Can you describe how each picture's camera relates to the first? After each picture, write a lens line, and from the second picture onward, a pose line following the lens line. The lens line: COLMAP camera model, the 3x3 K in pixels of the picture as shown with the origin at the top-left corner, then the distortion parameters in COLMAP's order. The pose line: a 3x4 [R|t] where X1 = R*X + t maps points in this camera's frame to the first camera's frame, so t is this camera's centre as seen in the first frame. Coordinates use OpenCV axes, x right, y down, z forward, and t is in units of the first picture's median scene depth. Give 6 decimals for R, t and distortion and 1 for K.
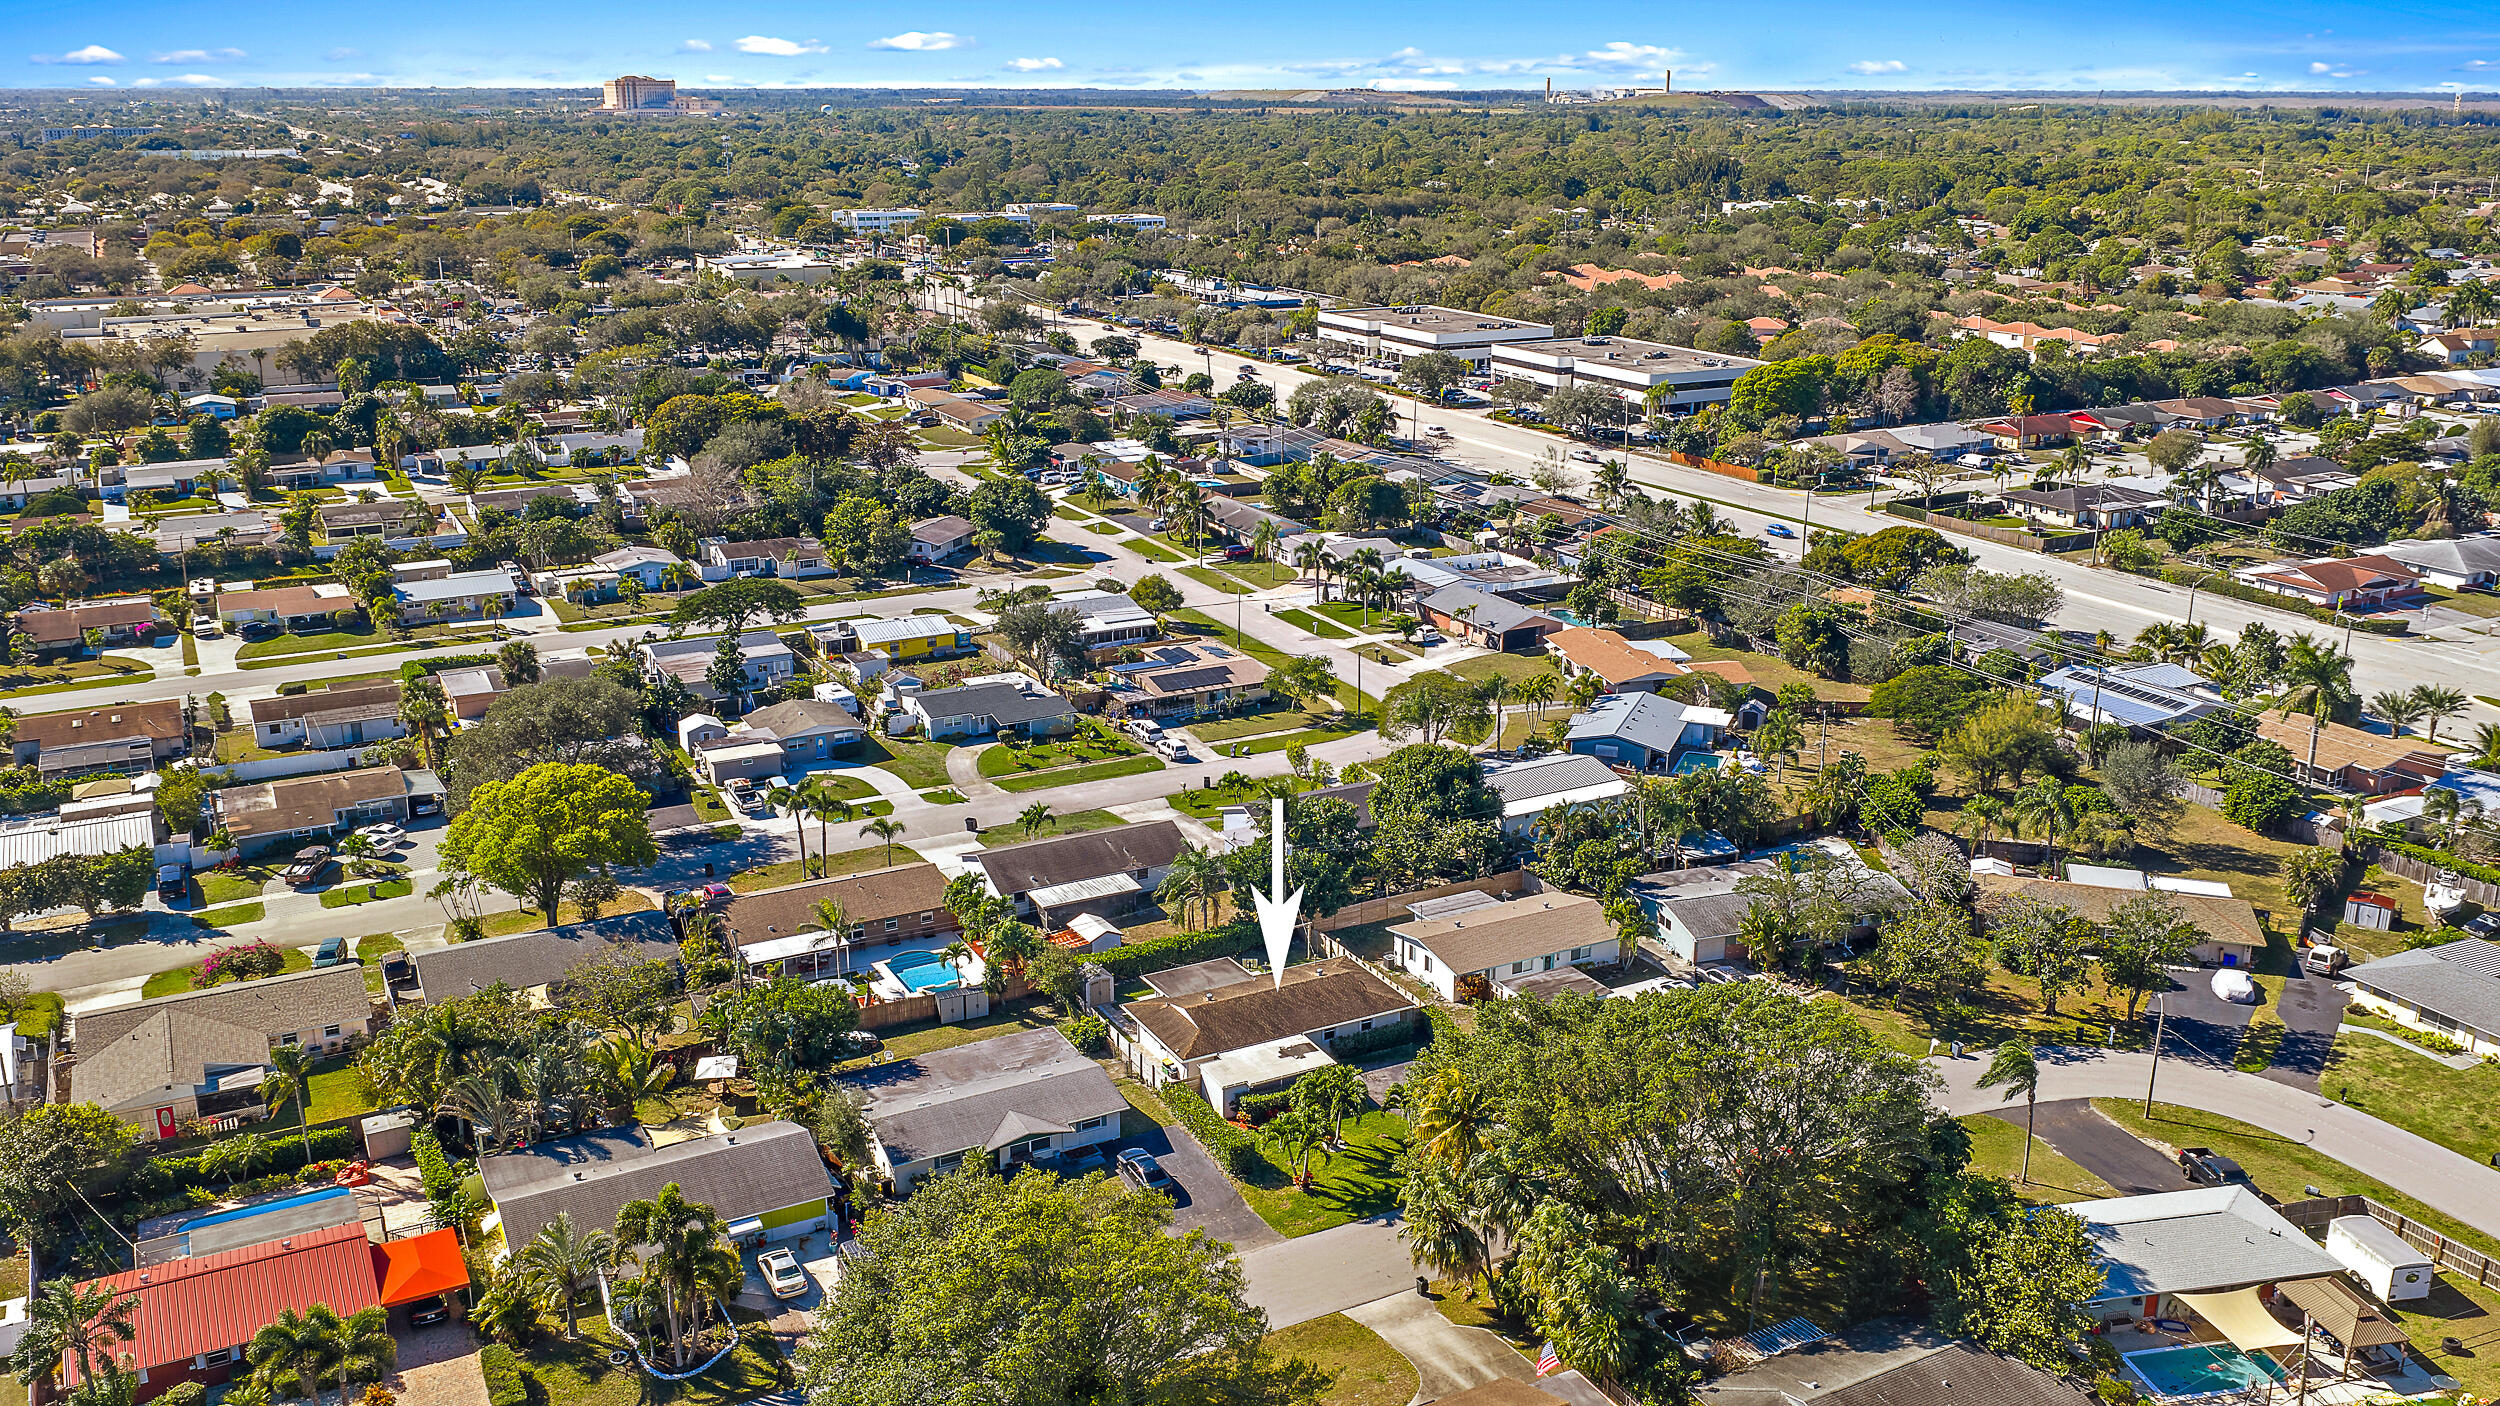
lens RADIAL K [[2090.7, 0, 1250.0], [0, 2090.7, 703.0], [0, 0, 1]] dist [0.003156, -0.003497]
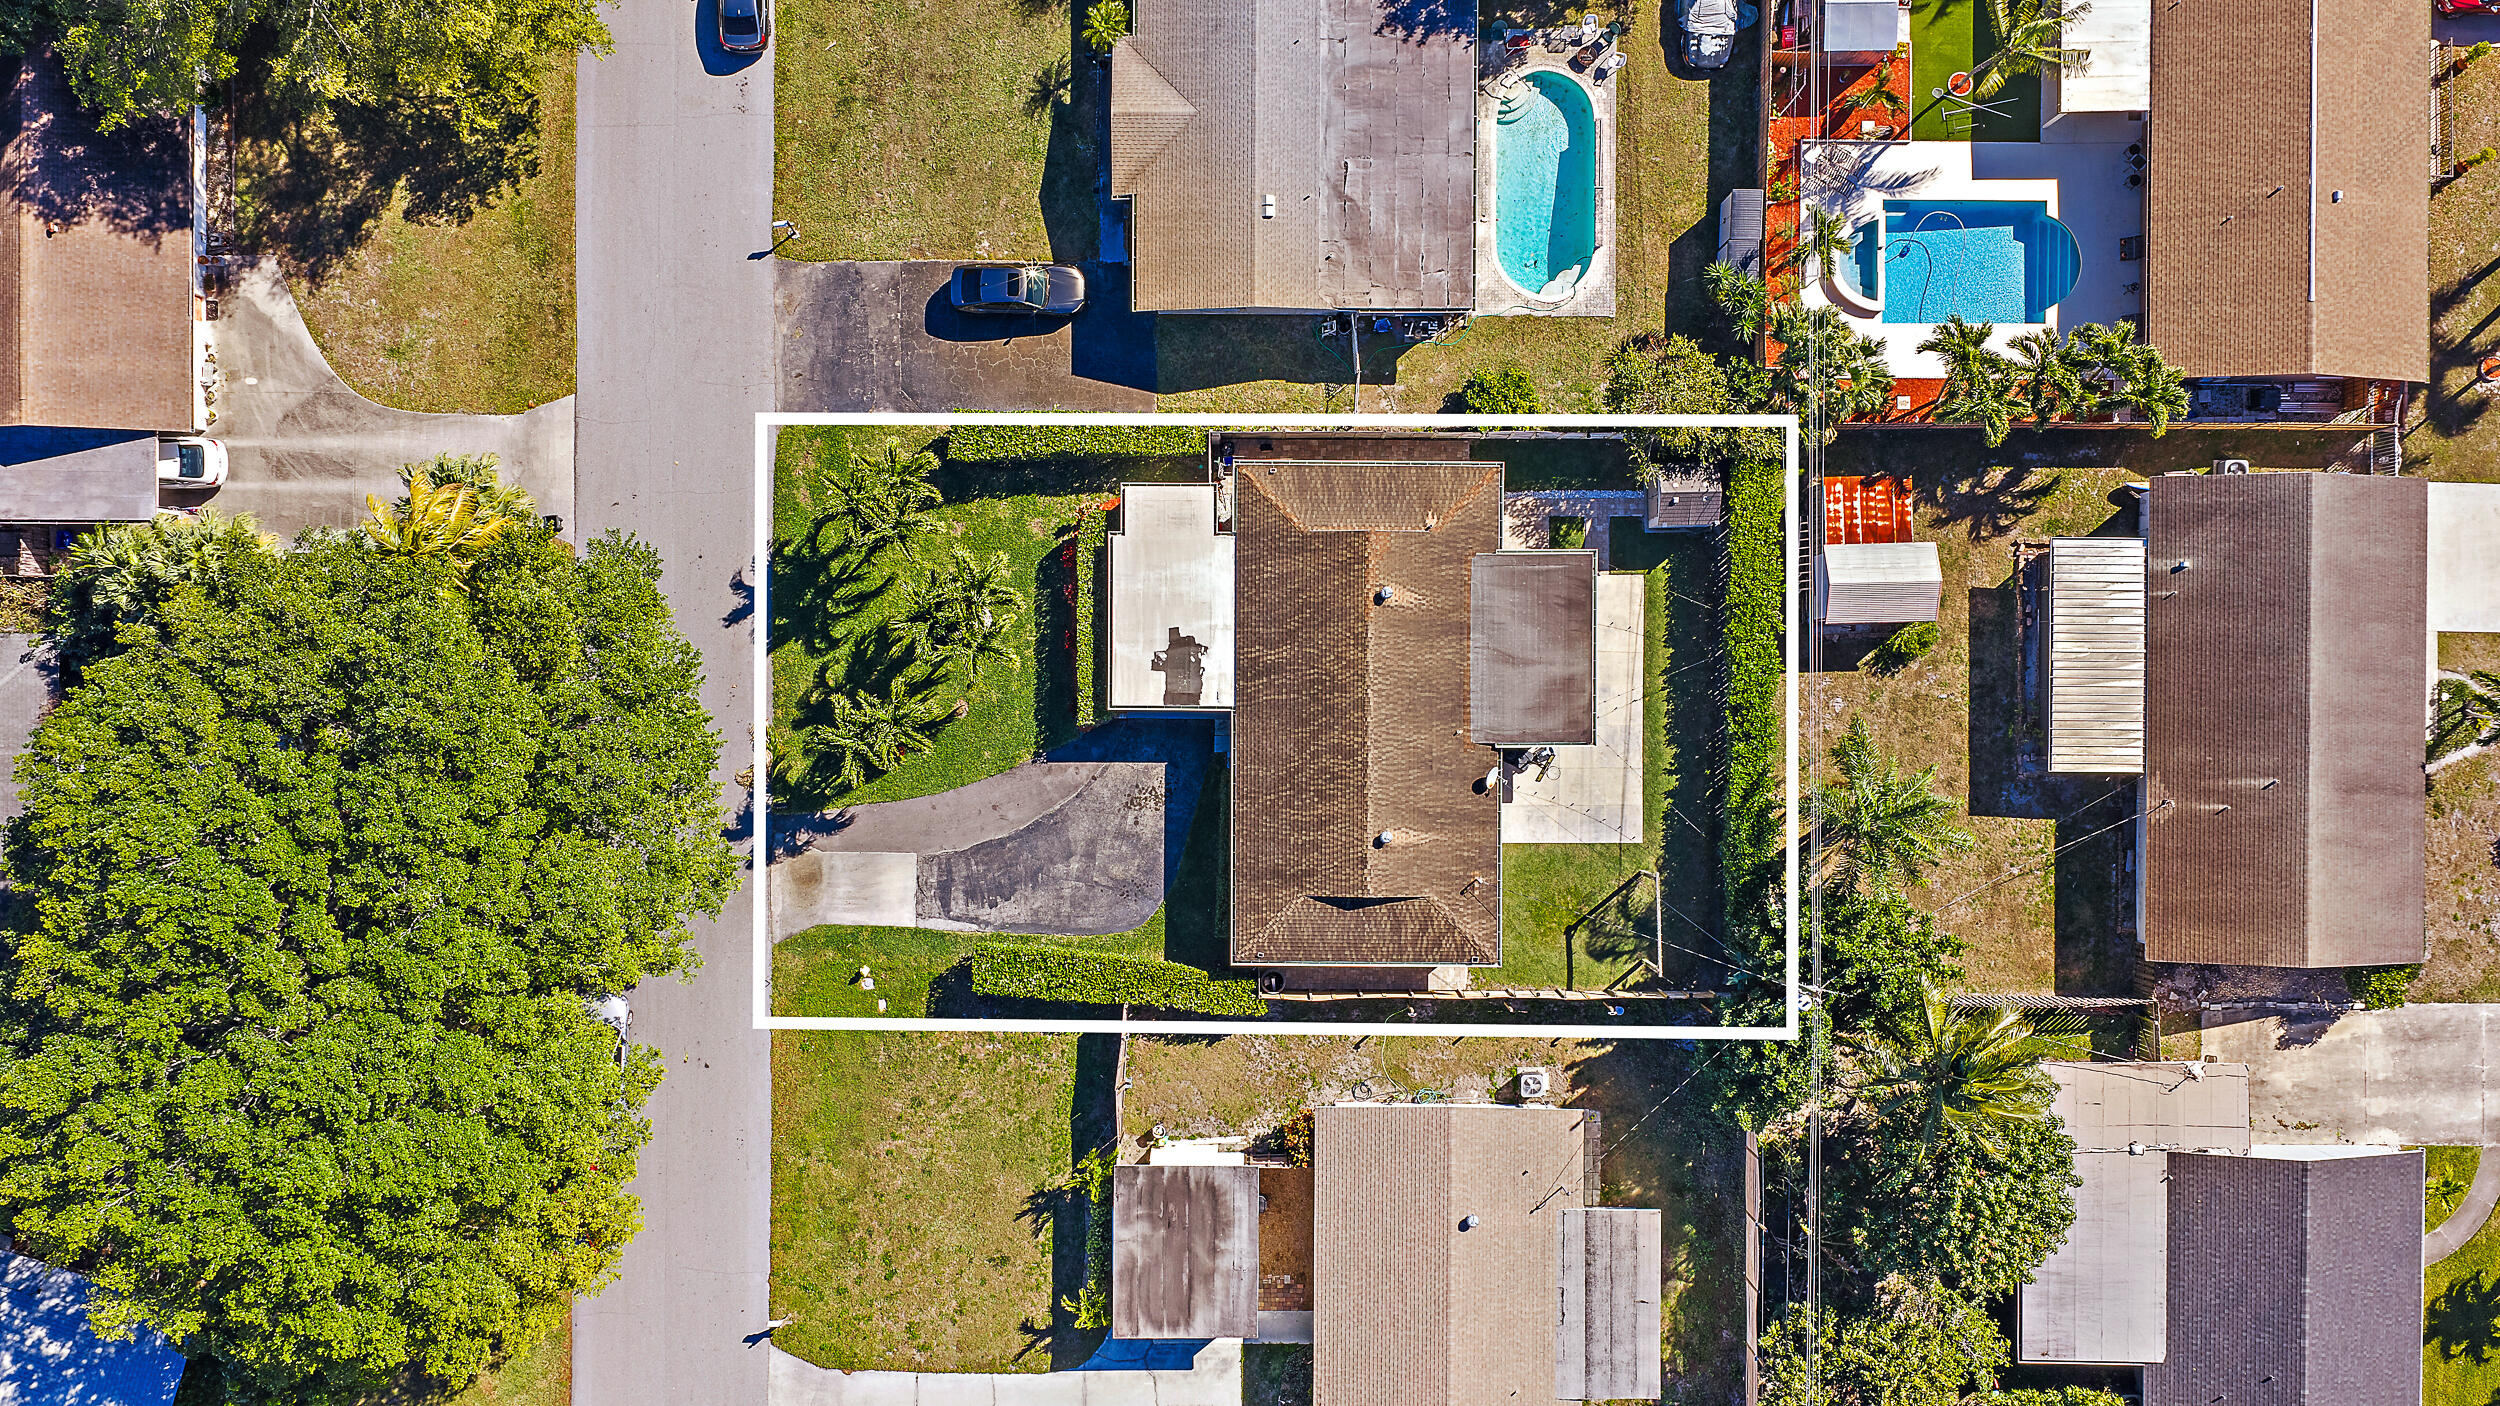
lens RADIAL K [[2090.7, 0, 1250.0], [0, 2090.7, 703.0], [0, 0, 1]] dist [0.003156, -0.003497]
pose [[-0.479923, 0.877225, 0.012205, 0.011452], [-0.246636, -0.148257, 0.957701, -0.256933], [0.841929, 0.456613, 0.287507, 0.635413]]
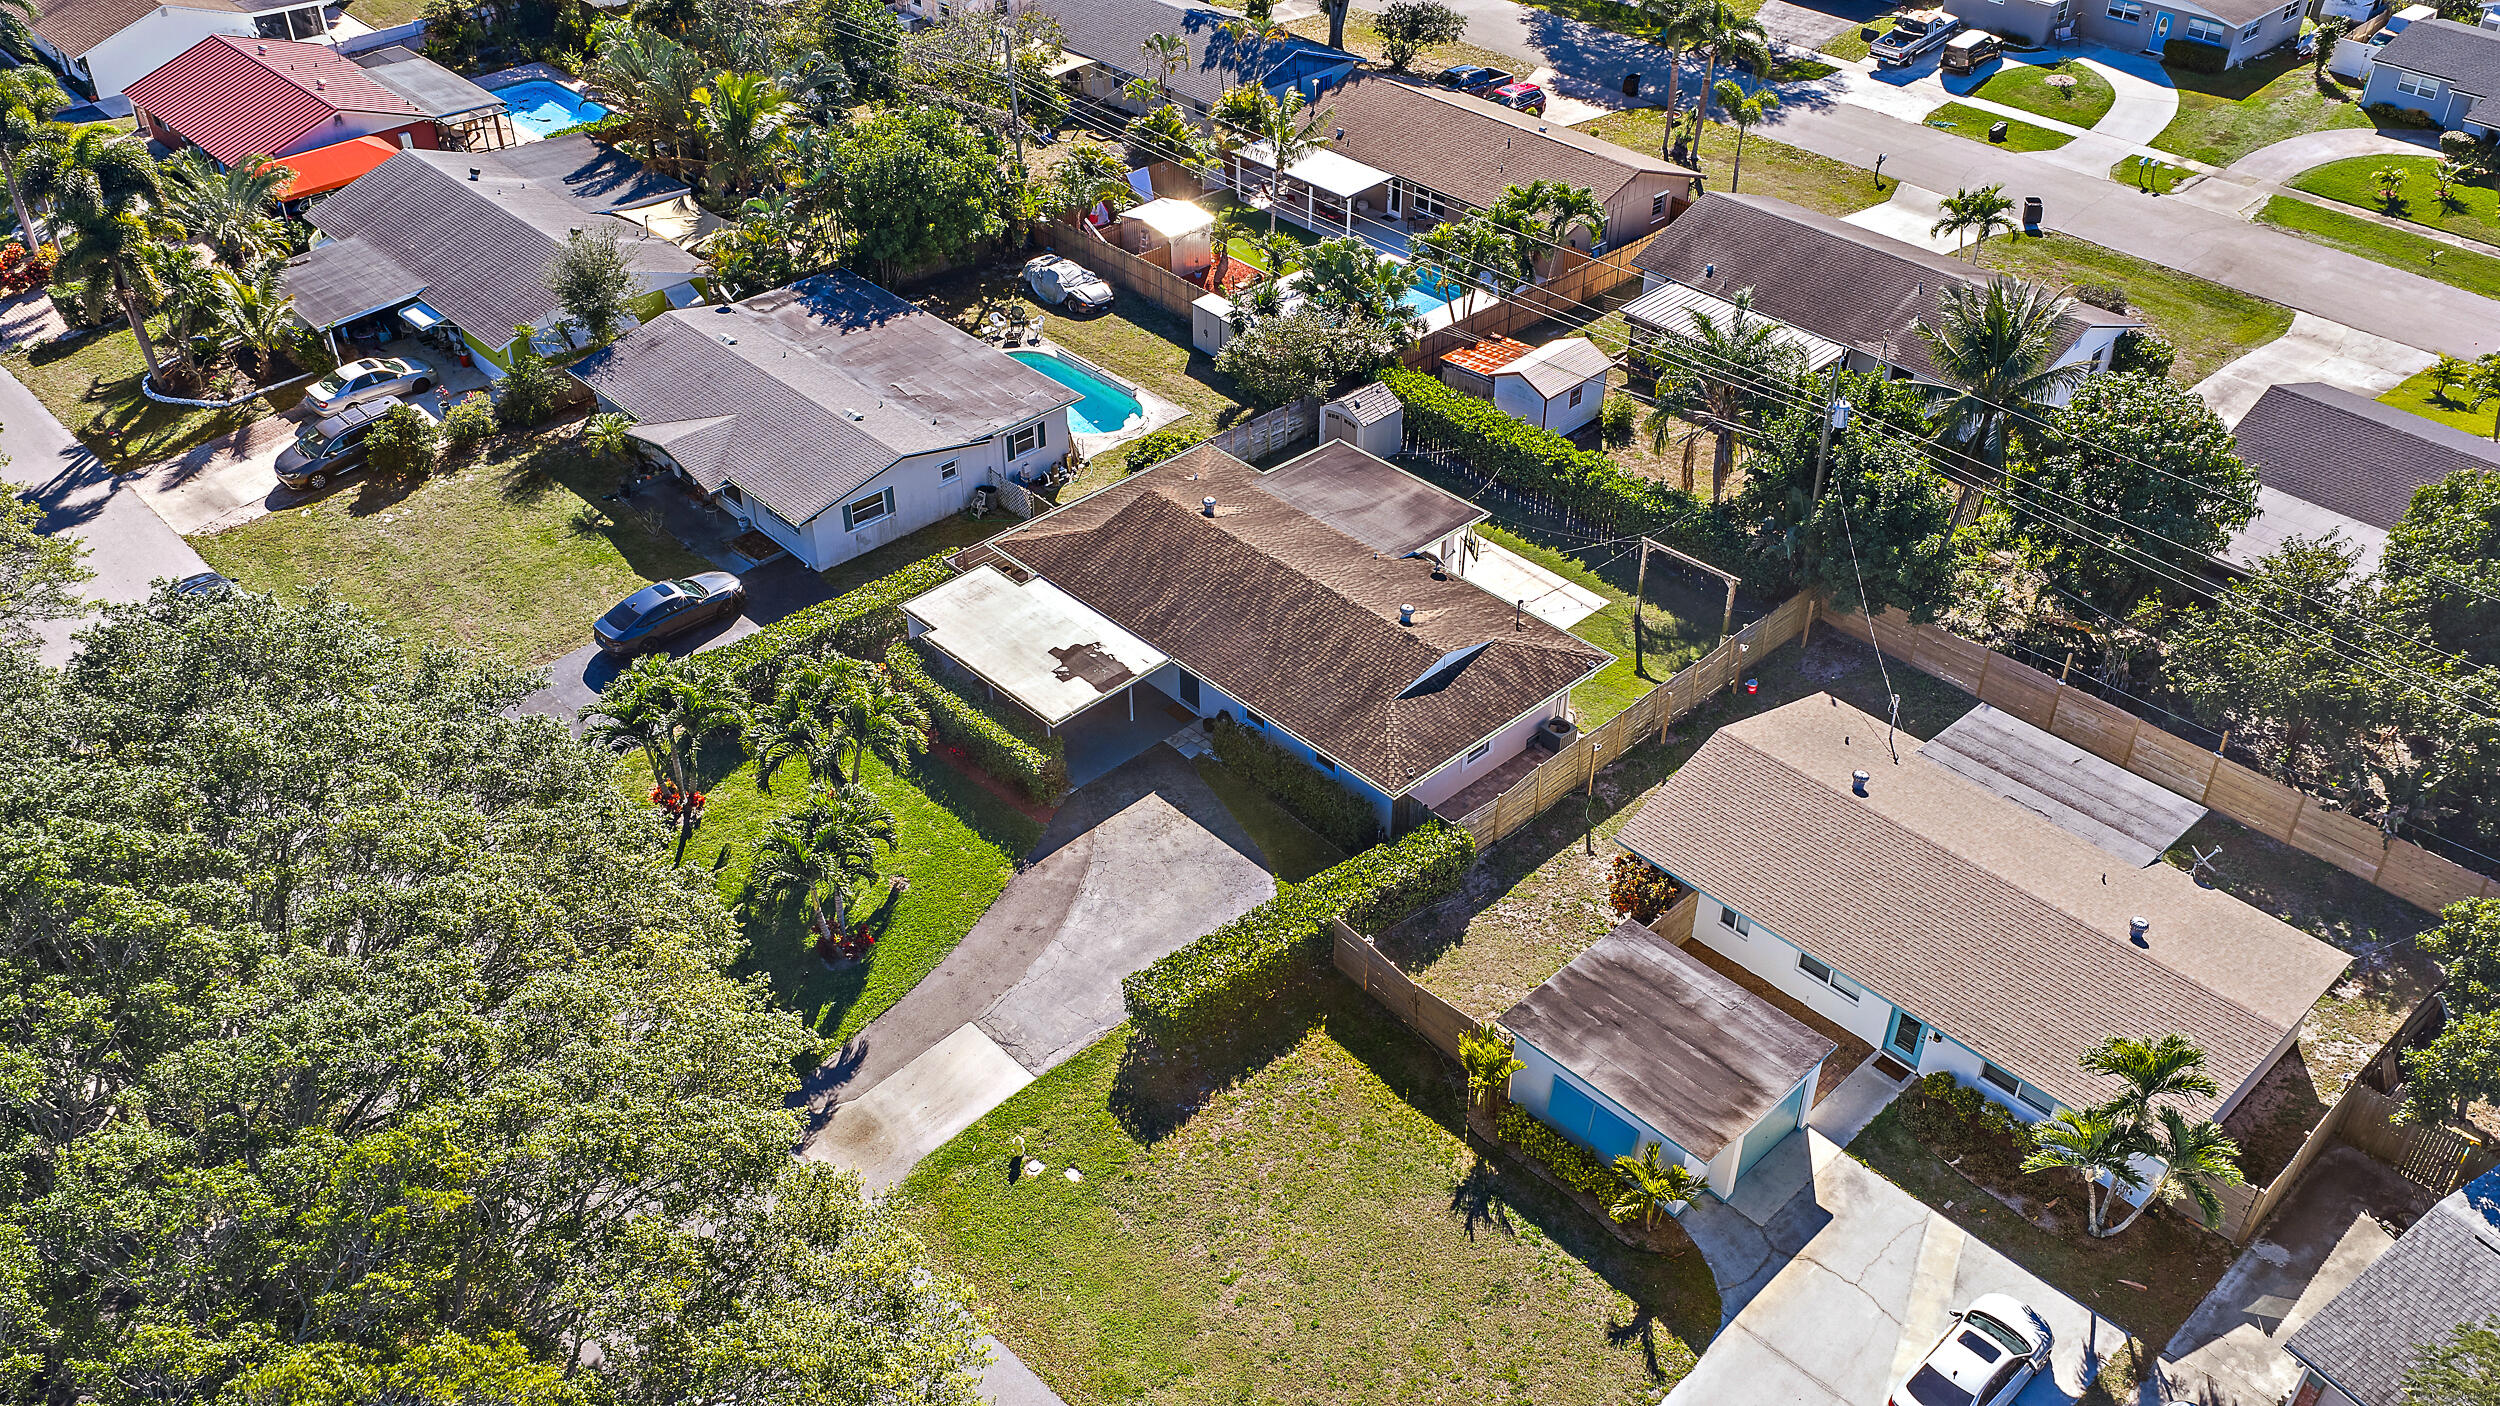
lens RADIAL K [[2090.7, 0, 1250.0], [0, 2090.7, 703.0], [0, 0, 1]] dist [0.003156, -0.003497]
pose [[0.259884, 0.561562, -0.785563, 0.280253], [-0.284346, 0.821950, 0.493504, -0.039797], [0.922826, 0.095118, 0.373290, 0.636882]]
